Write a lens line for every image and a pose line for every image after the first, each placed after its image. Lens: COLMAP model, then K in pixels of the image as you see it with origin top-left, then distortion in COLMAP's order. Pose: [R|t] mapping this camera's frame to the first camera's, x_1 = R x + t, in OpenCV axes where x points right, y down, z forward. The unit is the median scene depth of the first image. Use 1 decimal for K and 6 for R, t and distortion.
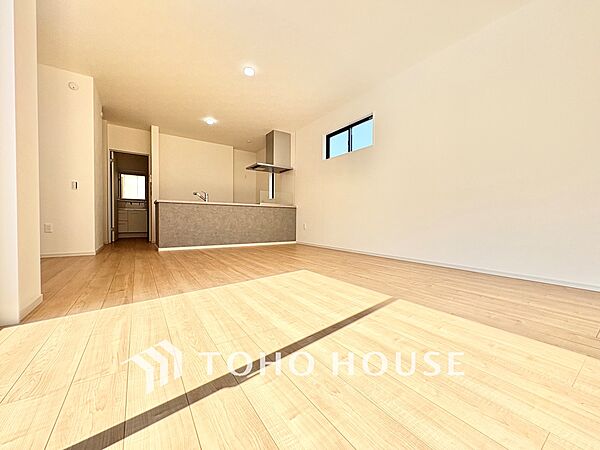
lens RADIAL K [[240.4, 0, 300.1], [0, 240.4, 224.8], [0, 0, 1]] dist [0.002018, -0.000910]
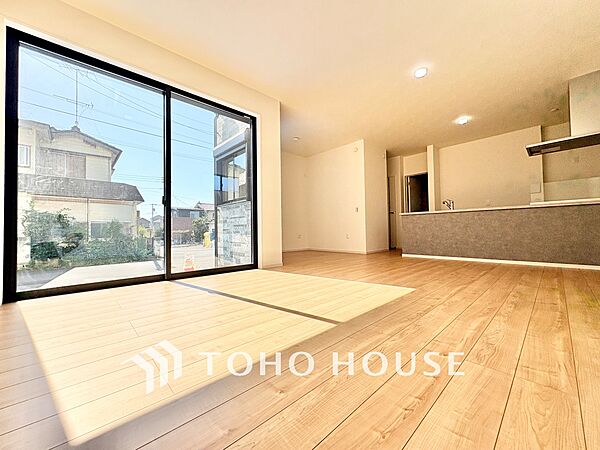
lens RADIAL K [[240.4, 0, 300.2], [0, 240.4, 225.8], [0, 0, 1]] dist [0.002018, -0.000910]
pose [[0.154461, -0.030978, -0.987513, 0.483977], [-0.004815, 0.999473, -0.032106, -0.000758], [0.987987, 0.009714, 0.154230, 0.298108]]
